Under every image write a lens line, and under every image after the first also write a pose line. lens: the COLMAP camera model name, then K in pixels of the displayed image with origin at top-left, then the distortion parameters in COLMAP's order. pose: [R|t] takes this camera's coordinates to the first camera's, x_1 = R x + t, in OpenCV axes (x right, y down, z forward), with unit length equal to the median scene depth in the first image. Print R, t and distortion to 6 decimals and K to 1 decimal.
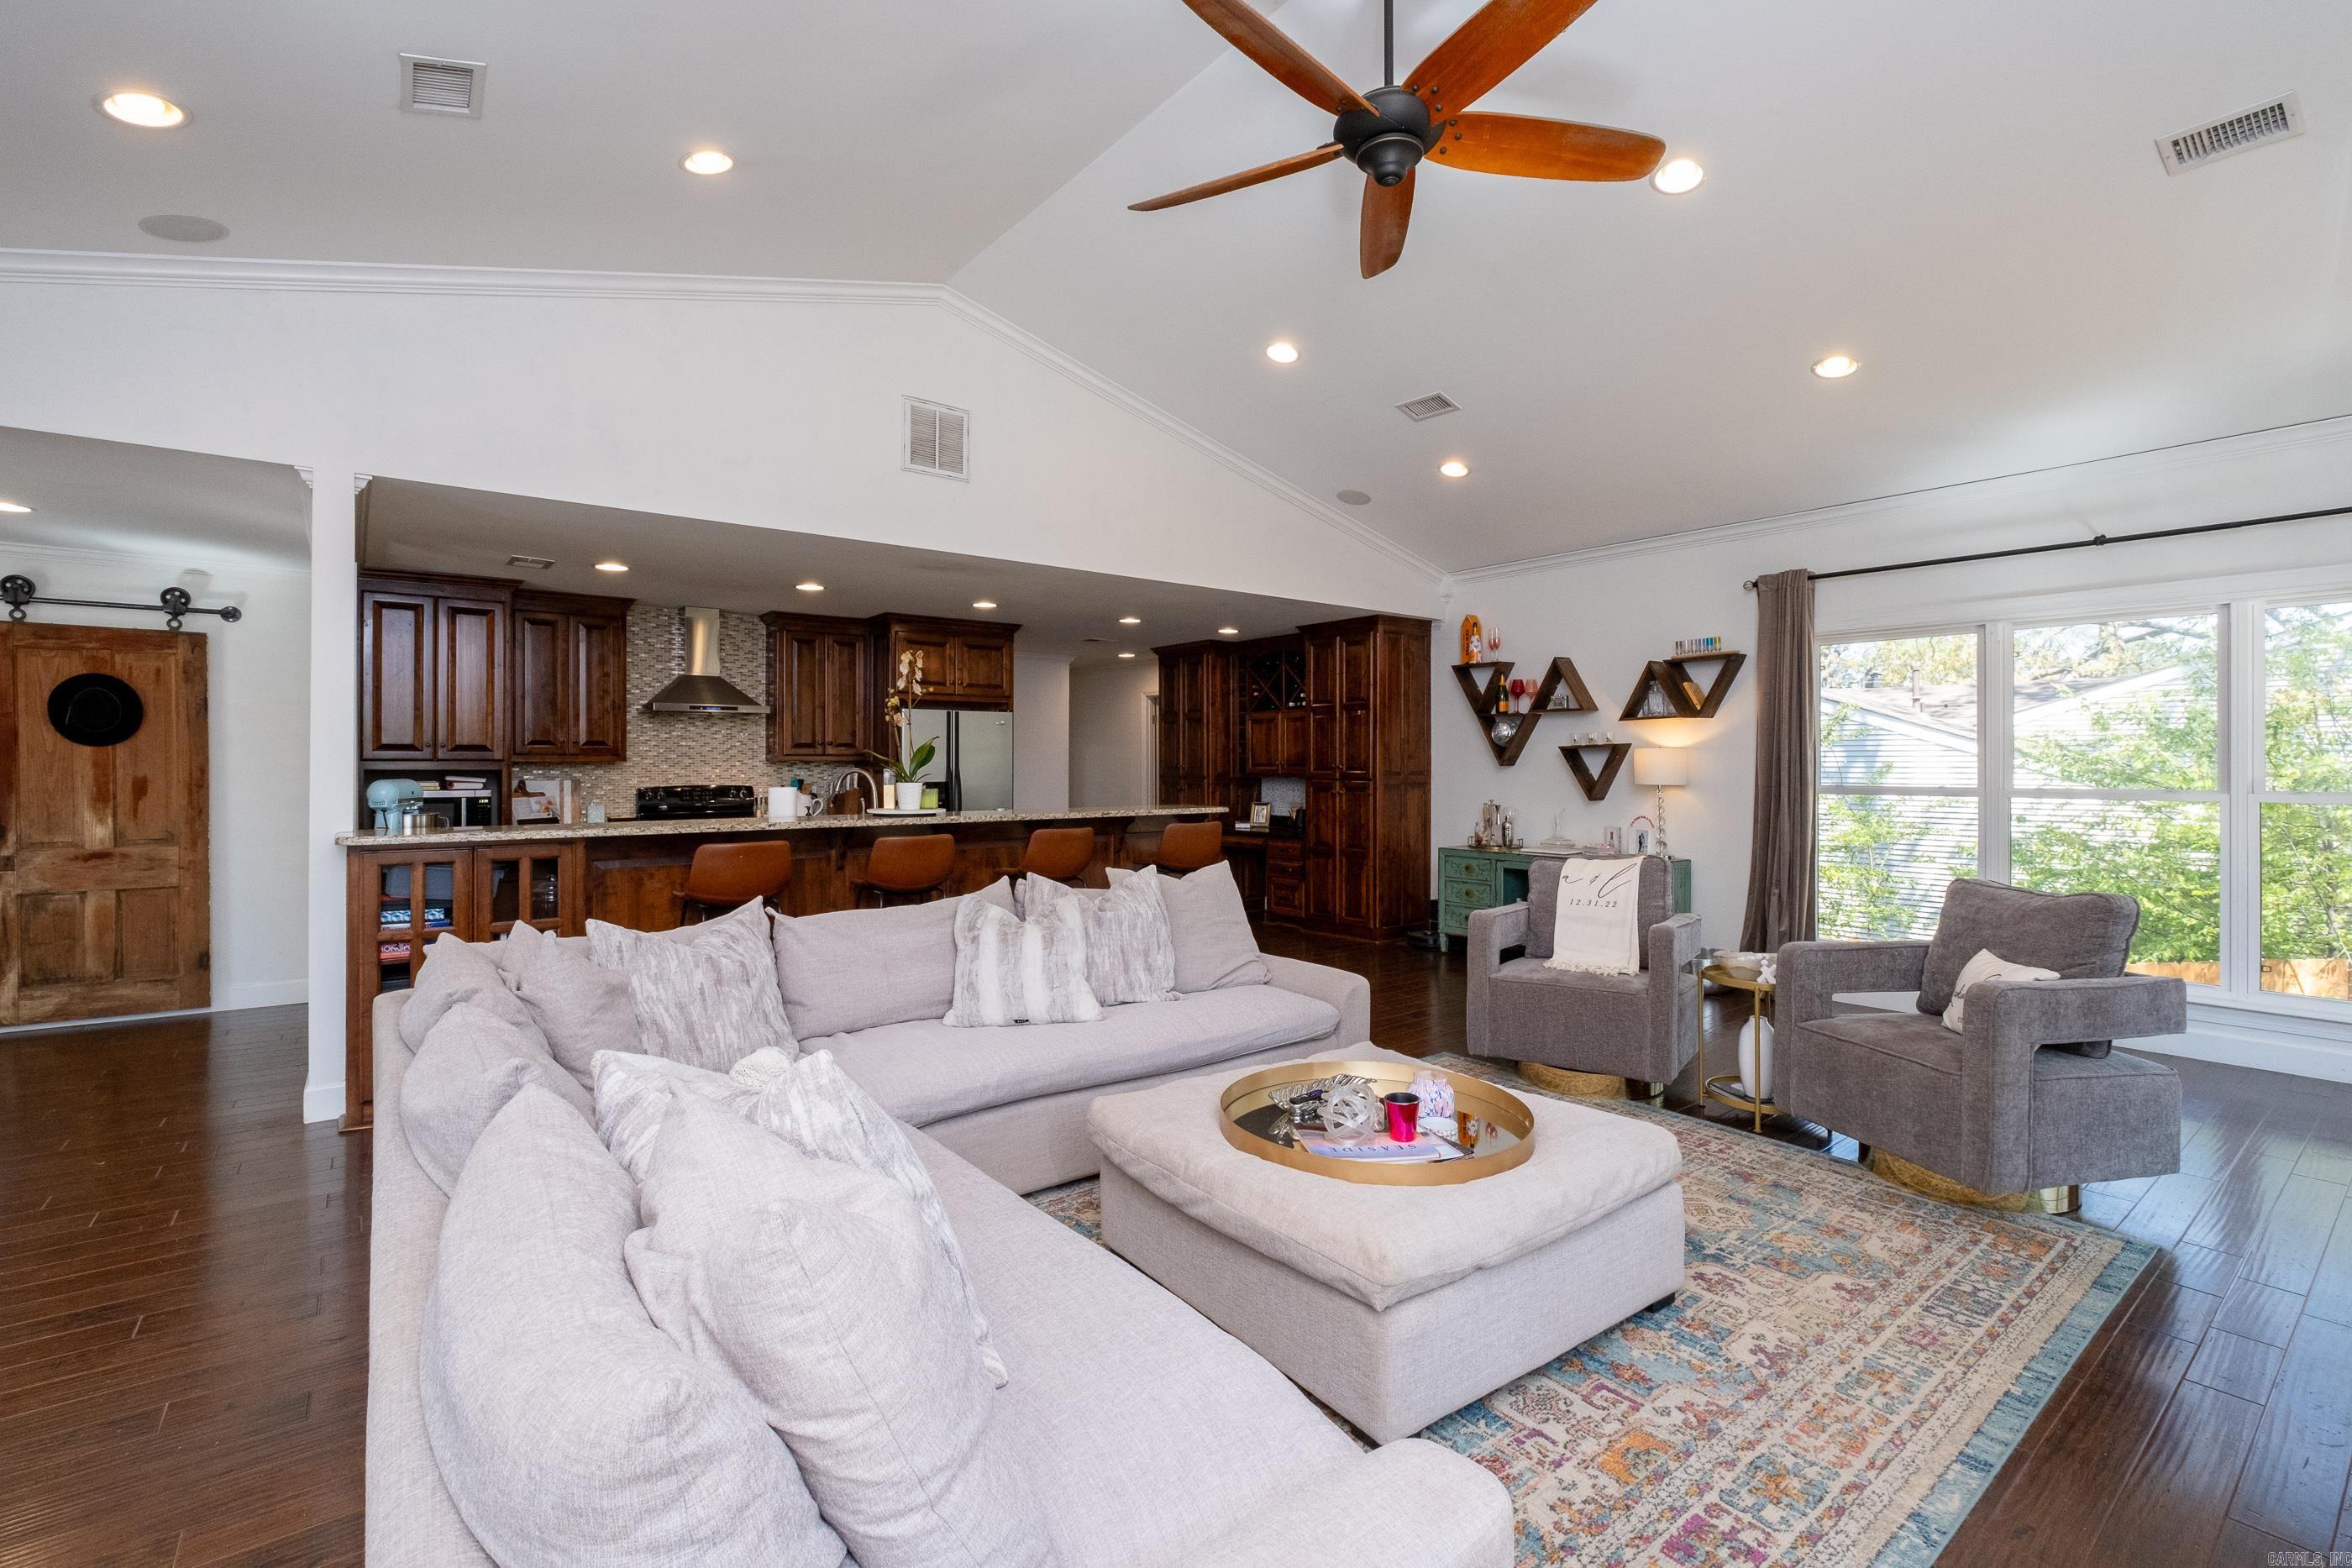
lens RADIAL K [[1055.2, 0, 1190.5], [0, 1055.2, 763.5], [0, 0, 1]] dist [-0.001981, 0.000258]
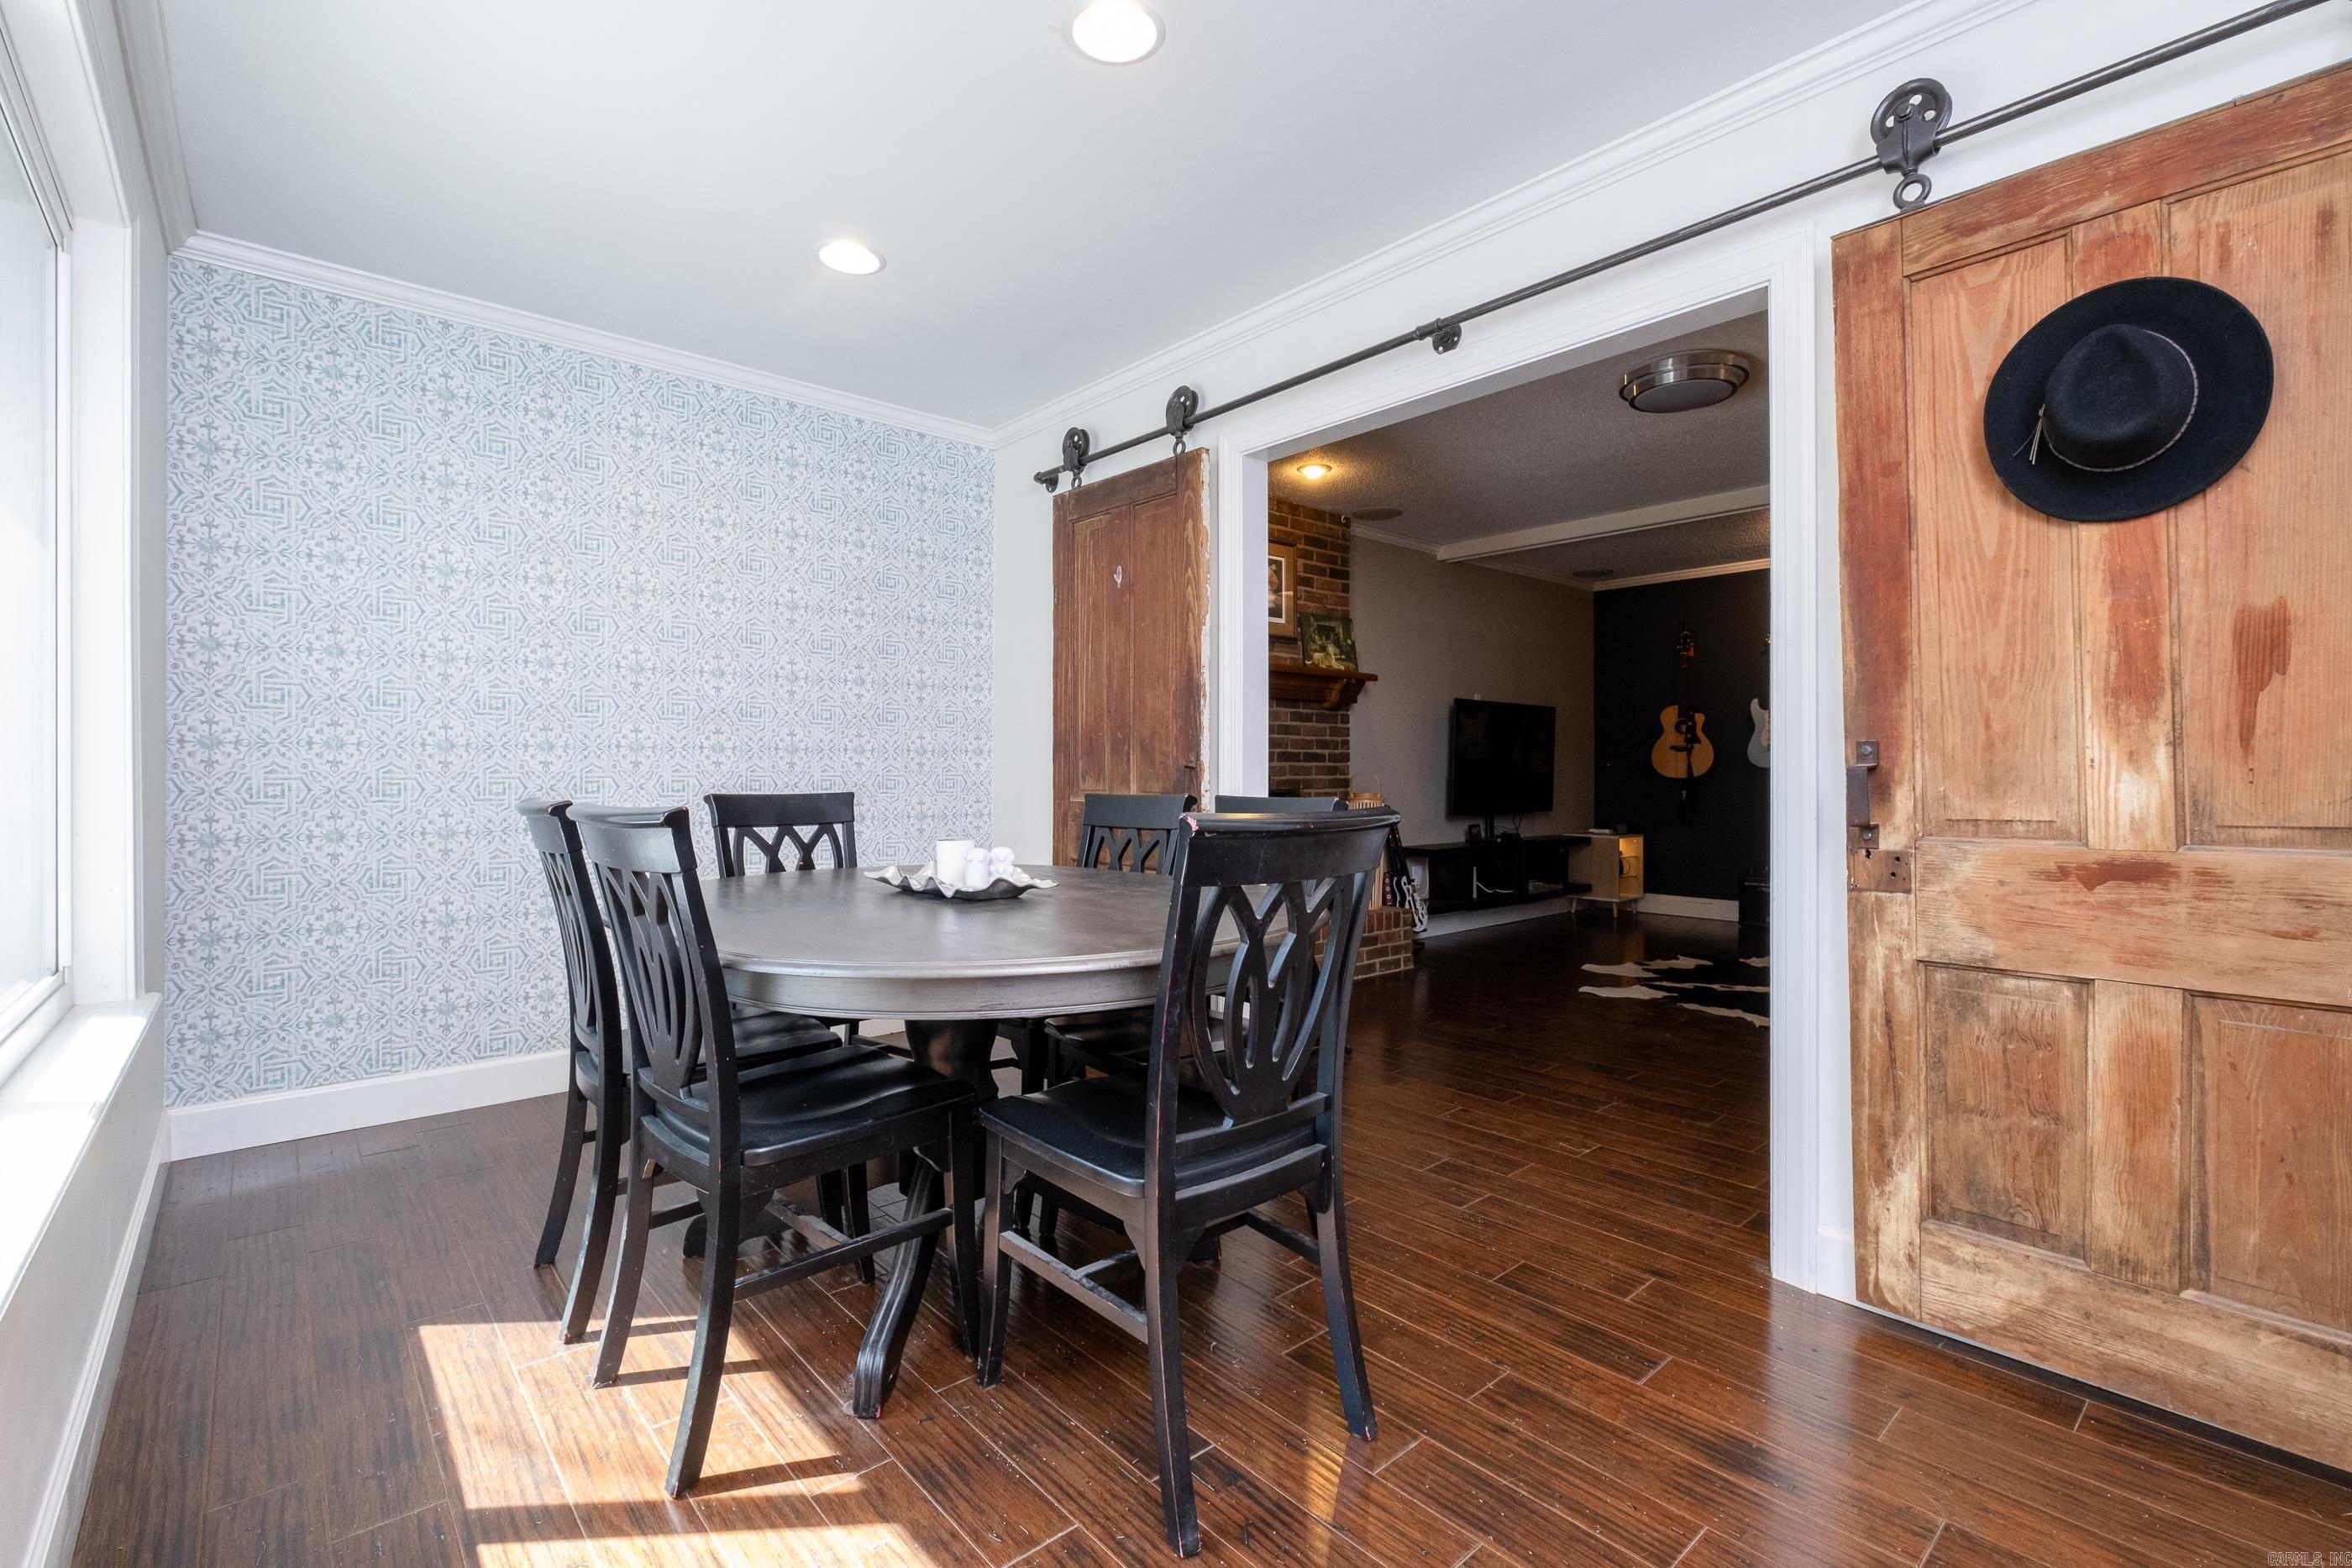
lens RADIAL K [[1055.2, 0, 1156.4], [0, 1055.2, 761.9], [0, 0, 1]] dist [-0.001981, 0.000258]
pose [[0.037272, -0.008345, -0.999270, -0.732271], [0.001657, 0.999964, -0.008289, 0.057170], [0.999304, -0.001346, 0.037285, 0.698187]]
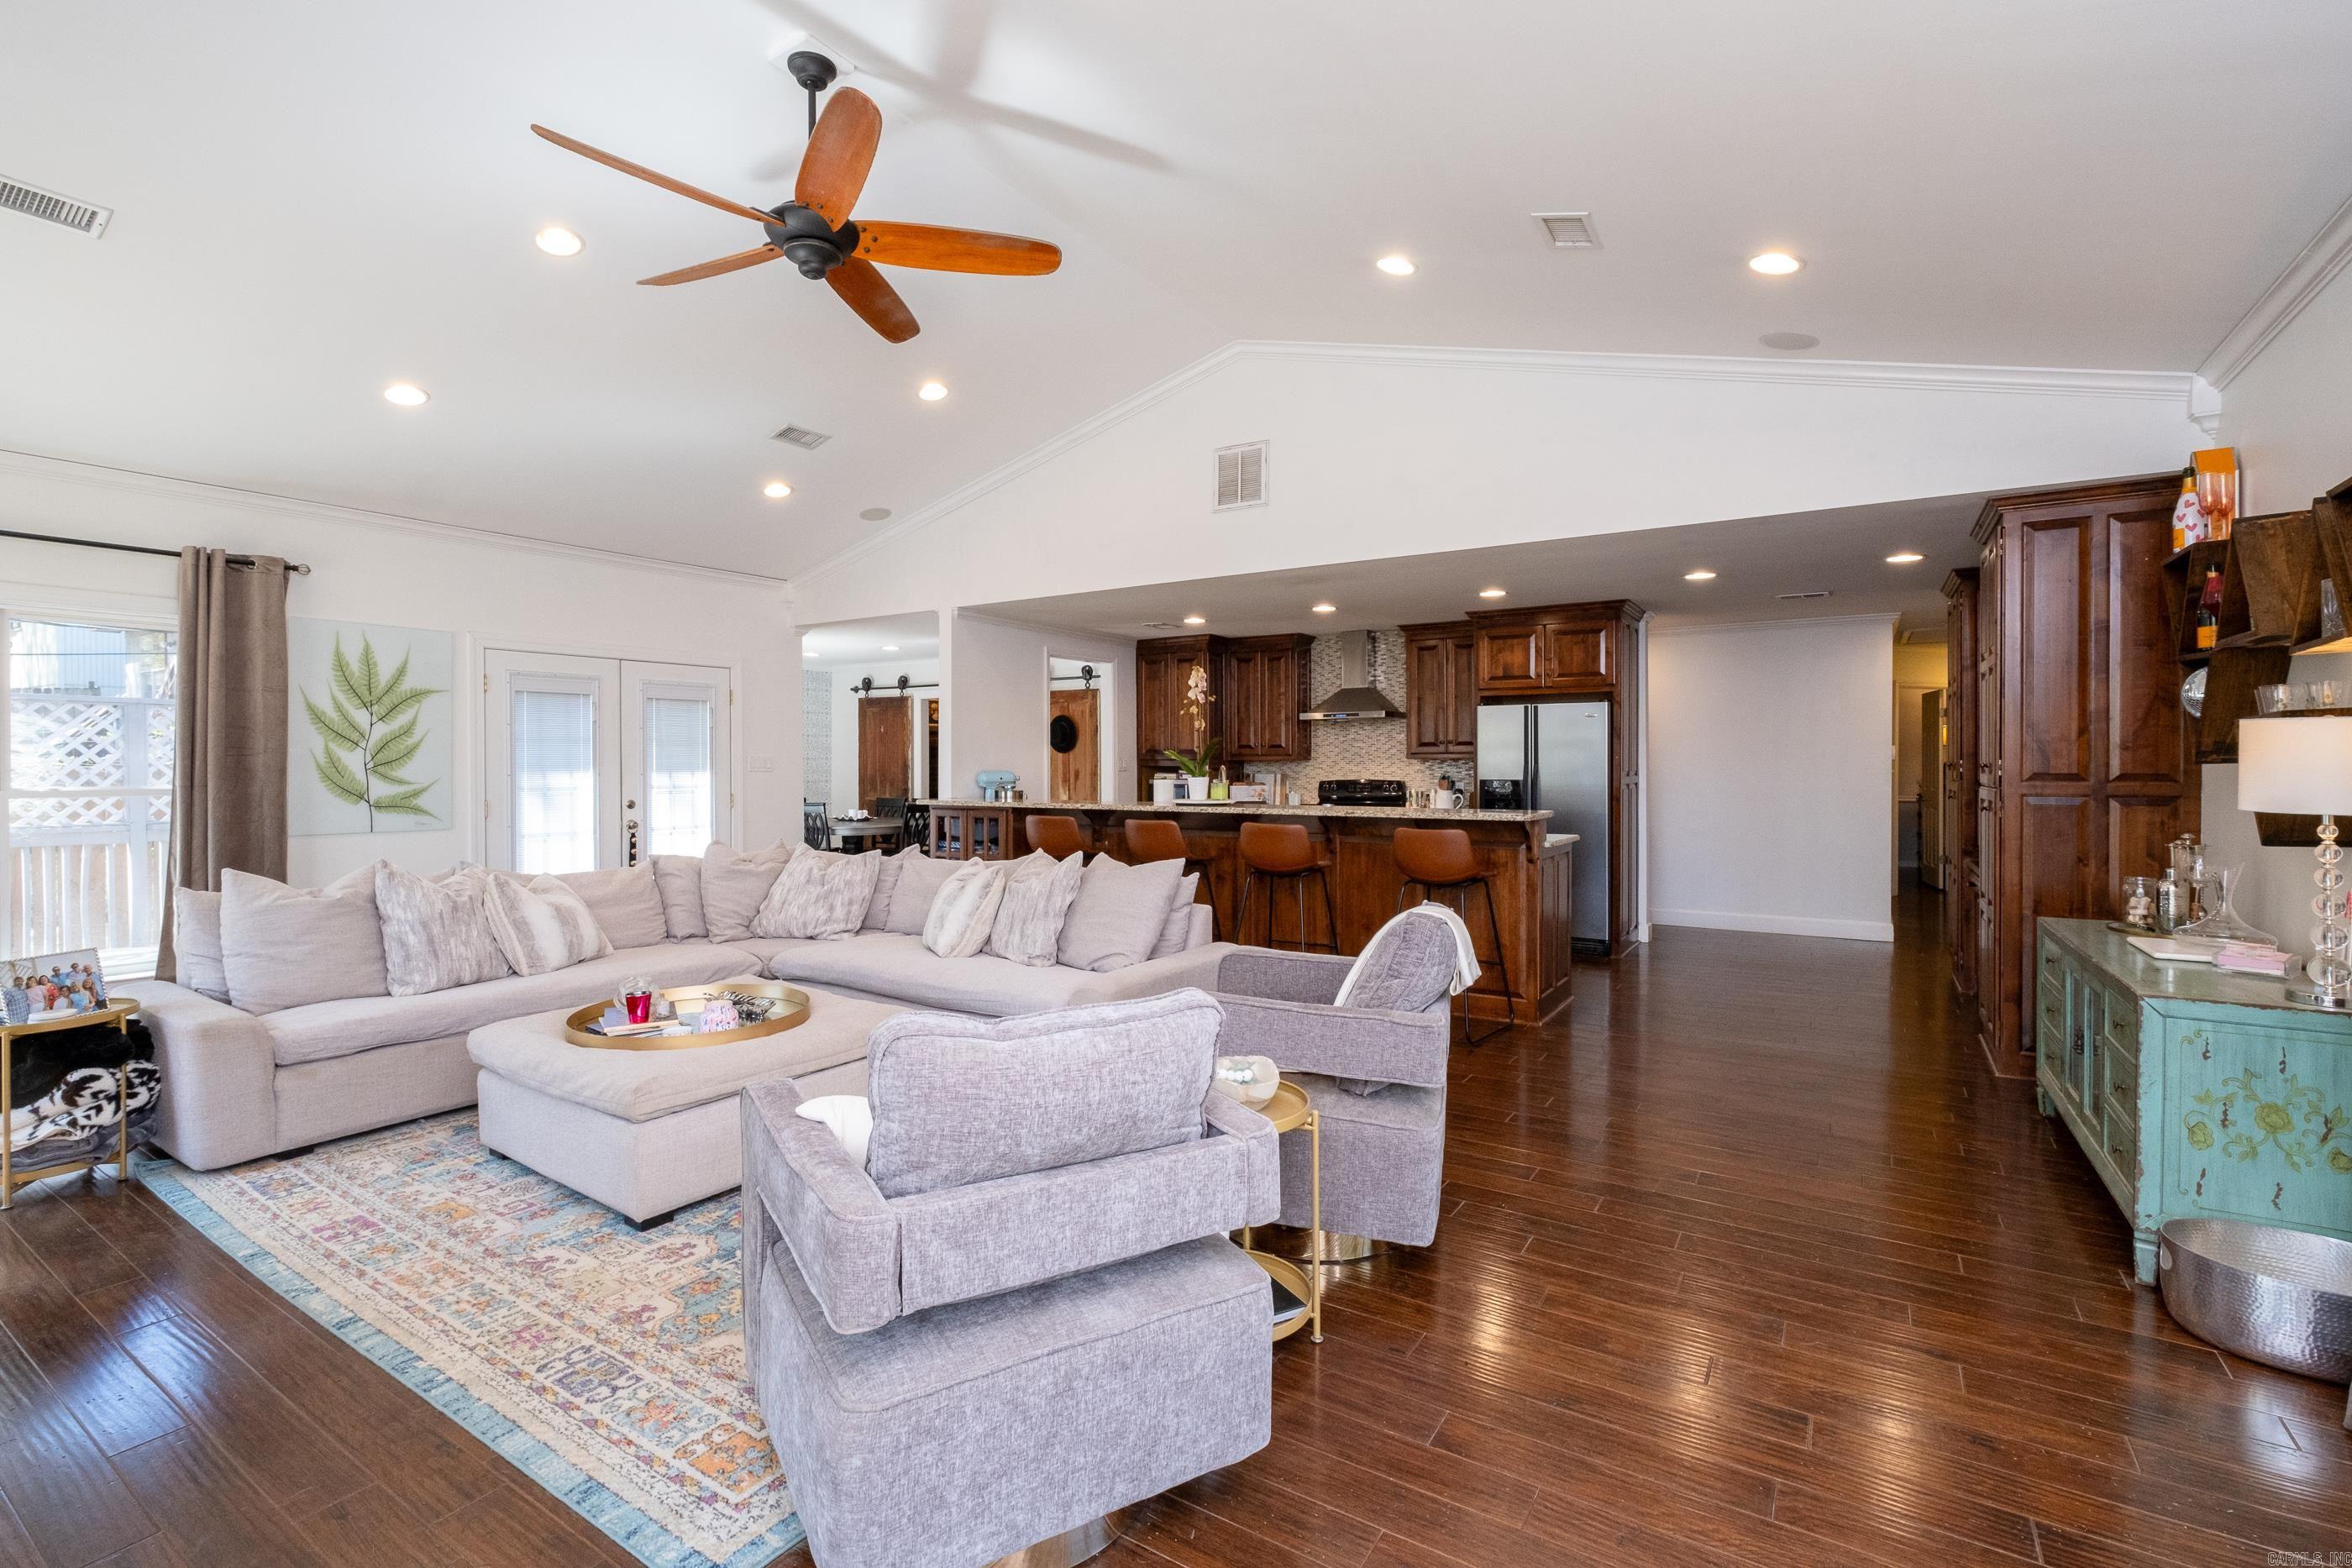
lens RADIAL K [[1055.2, 0, 1160.7], [0, 1055.2, 767.0], [0, 0, 1]] dist [-0.001981, 0.000258]
pose [[0.307058, 0.003855, -0.951683, 0.835775], [0.001466, 0.999989, 0.004524, 0.001505], [0.951690, -0.002784, 0.307049, 0.577342]]
